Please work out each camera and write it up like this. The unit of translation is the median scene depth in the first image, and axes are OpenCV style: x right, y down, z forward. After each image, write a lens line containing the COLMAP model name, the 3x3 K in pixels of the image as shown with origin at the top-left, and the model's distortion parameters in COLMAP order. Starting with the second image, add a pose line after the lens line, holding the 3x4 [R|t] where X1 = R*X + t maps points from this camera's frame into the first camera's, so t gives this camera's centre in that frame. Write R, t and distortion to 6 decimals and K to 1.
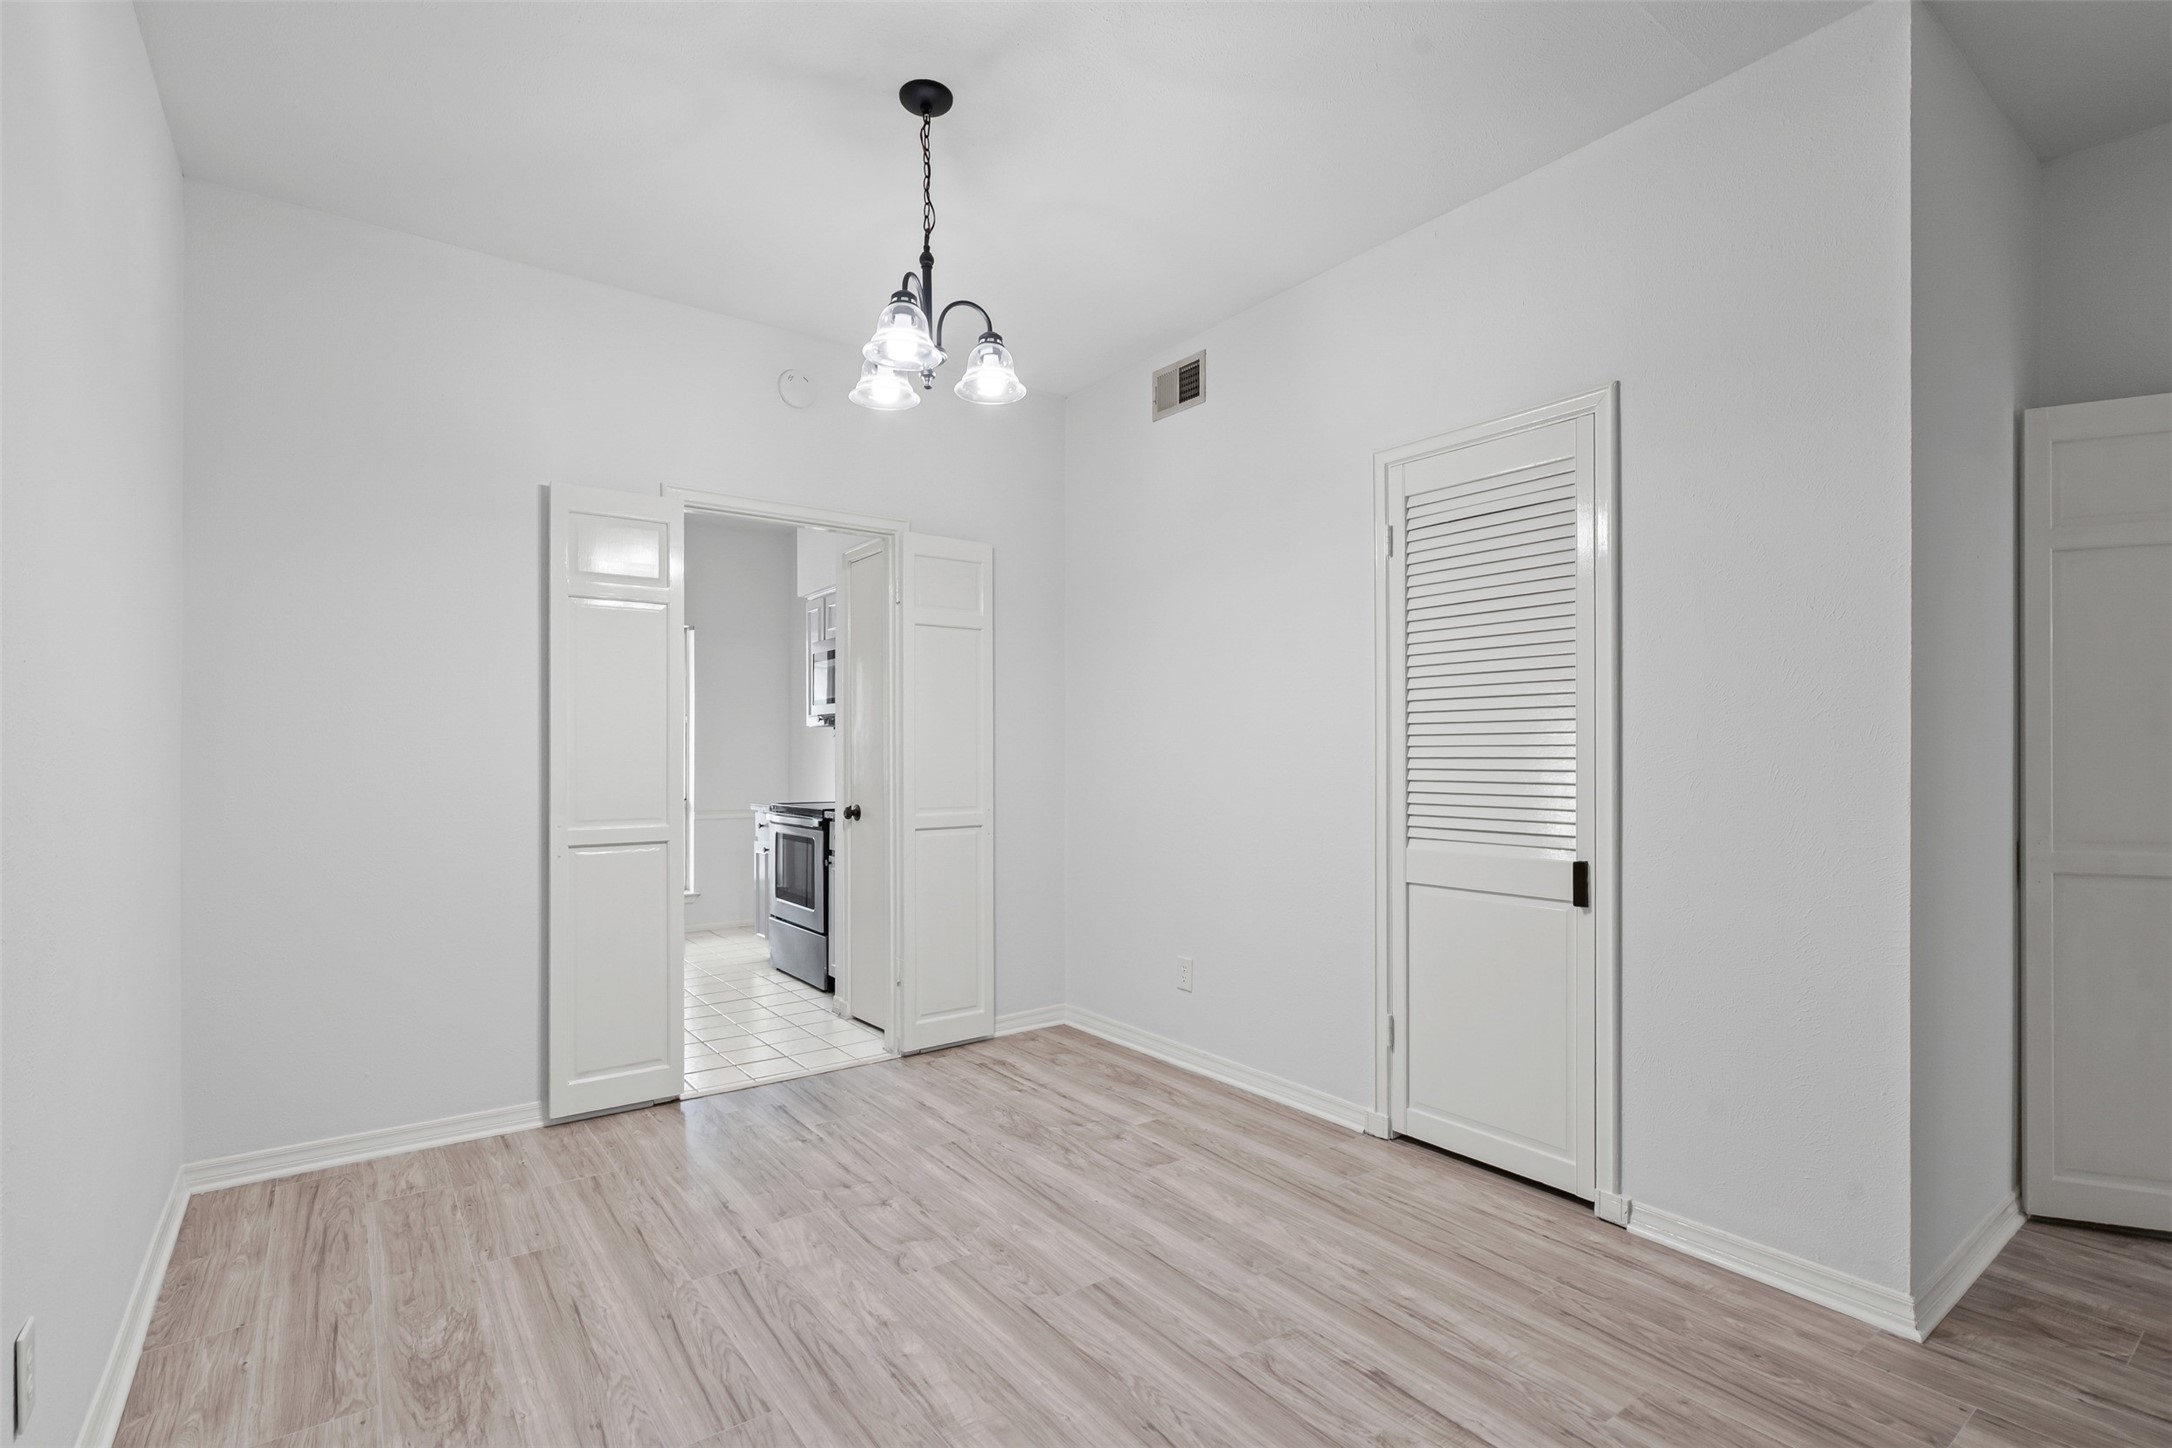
lens RADIAL K [[1001.1, 0, 1099.6], [0, 1001.1, 745.6], [0, 0, 1]] dist [-0.002072, 0.000782]
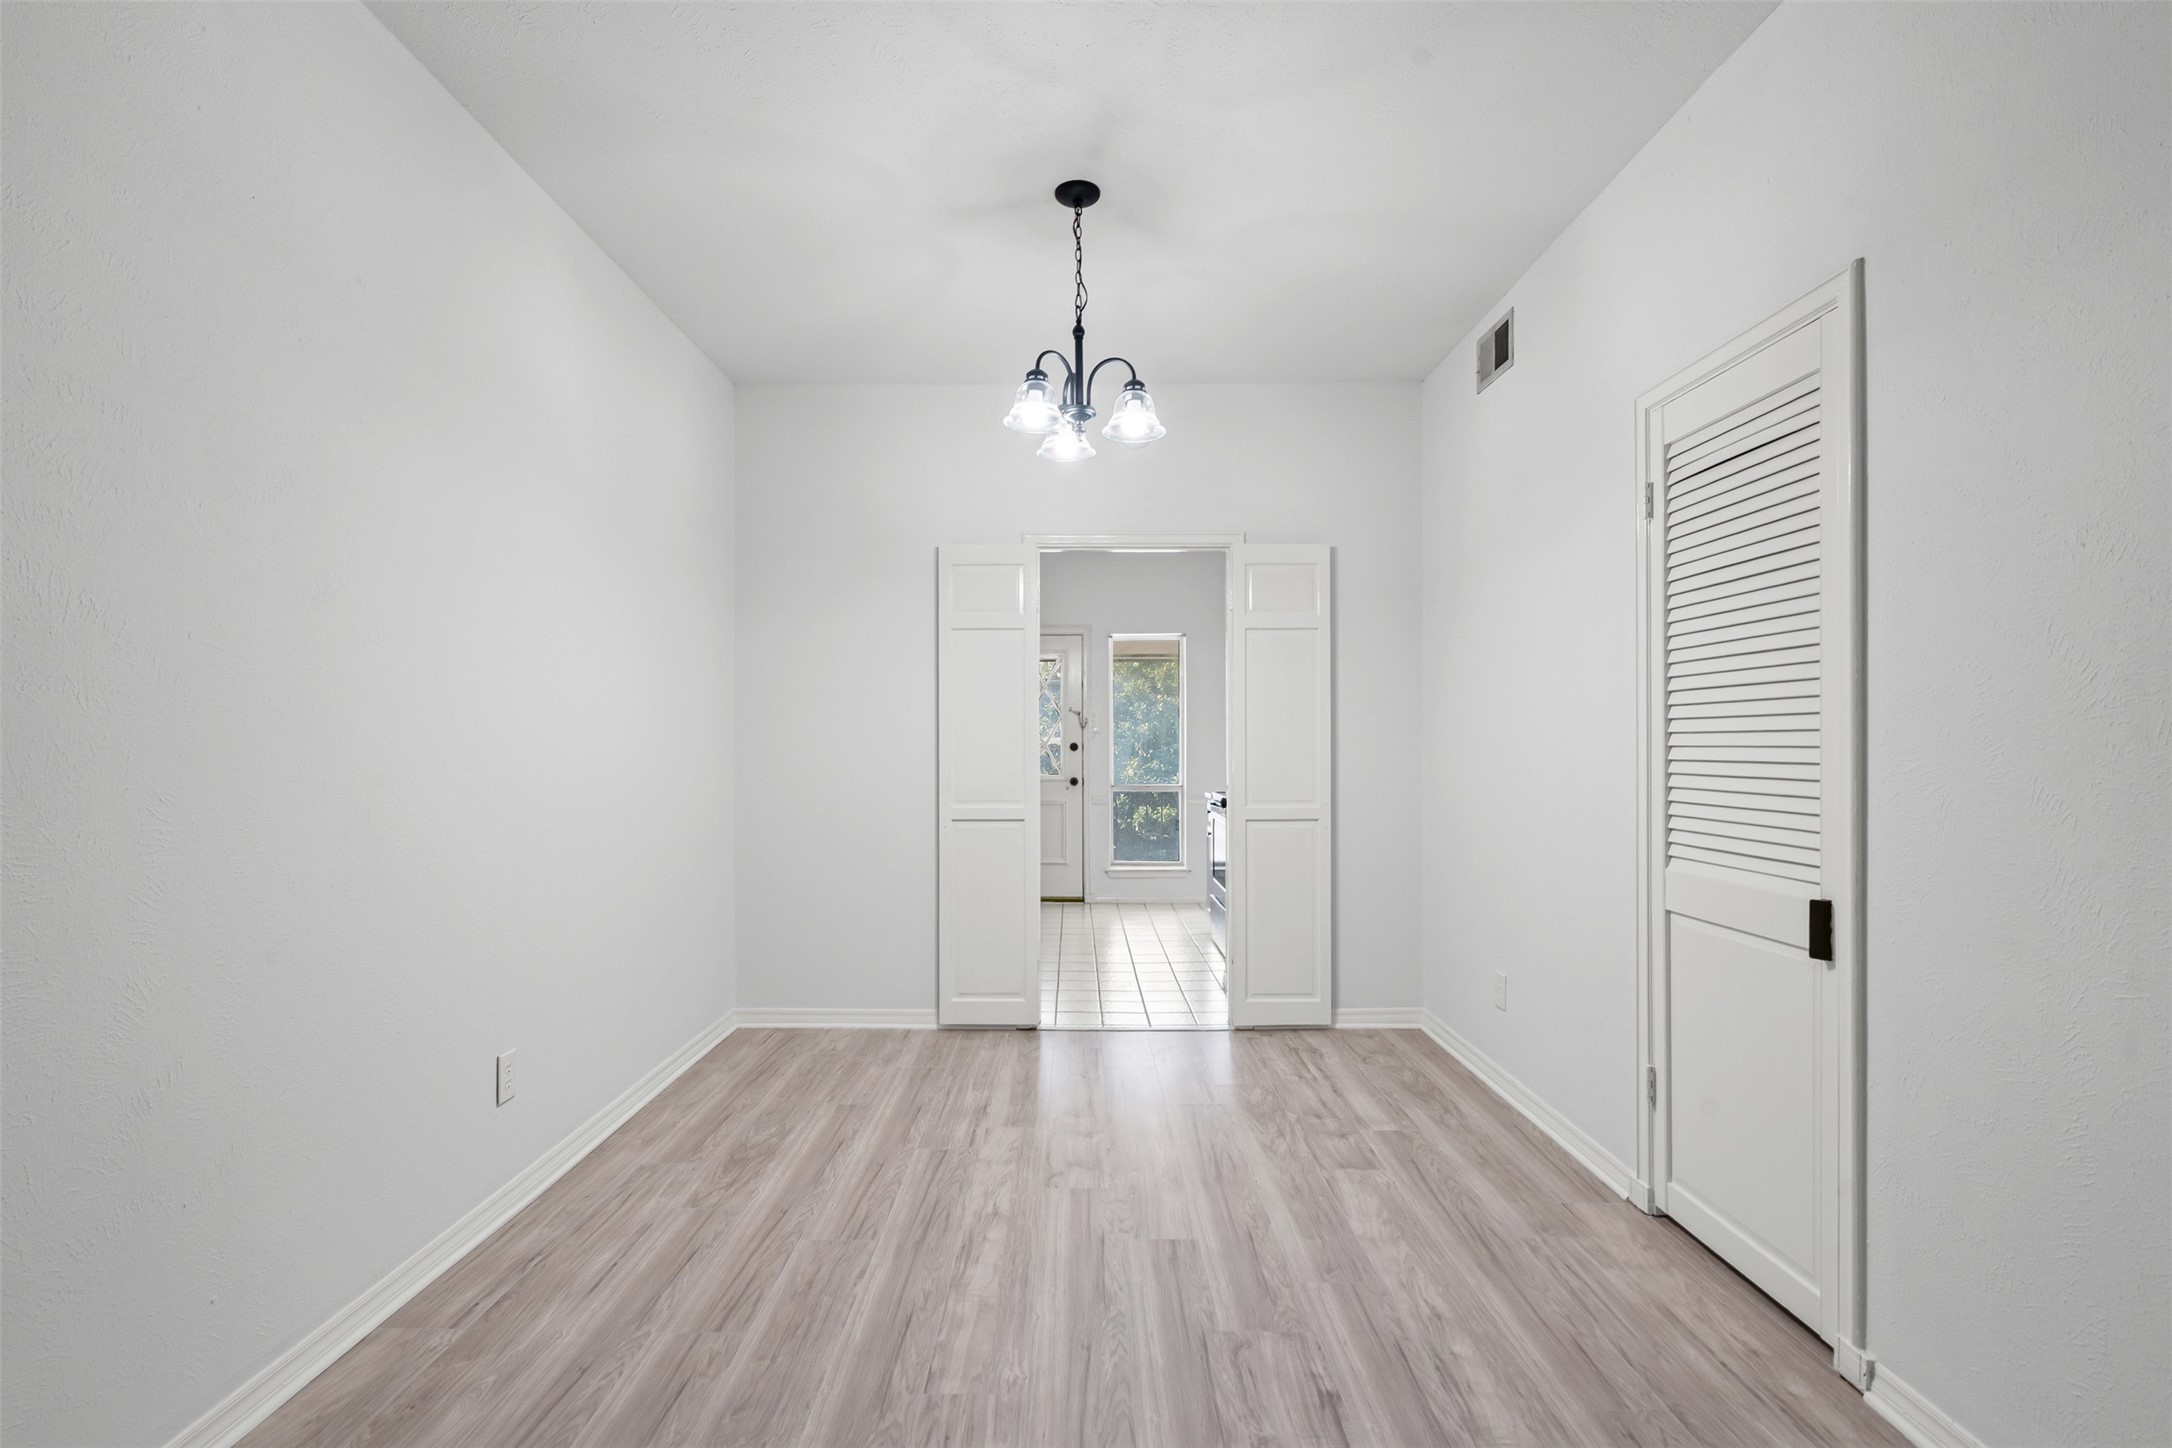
lens RADIAL K [[1001.1, 0, 1099.6], [0, 1001.1, 745.6], [0, 0, 1]] dist [-0.002072, 0.000782]
pose [[0.804309, 0.000963, -0.594210, 0.460069], [0.005581, 0.999942, 0.009174, -0.011358], [0.594184, -0.010695, 0.804258, 0.059323]]
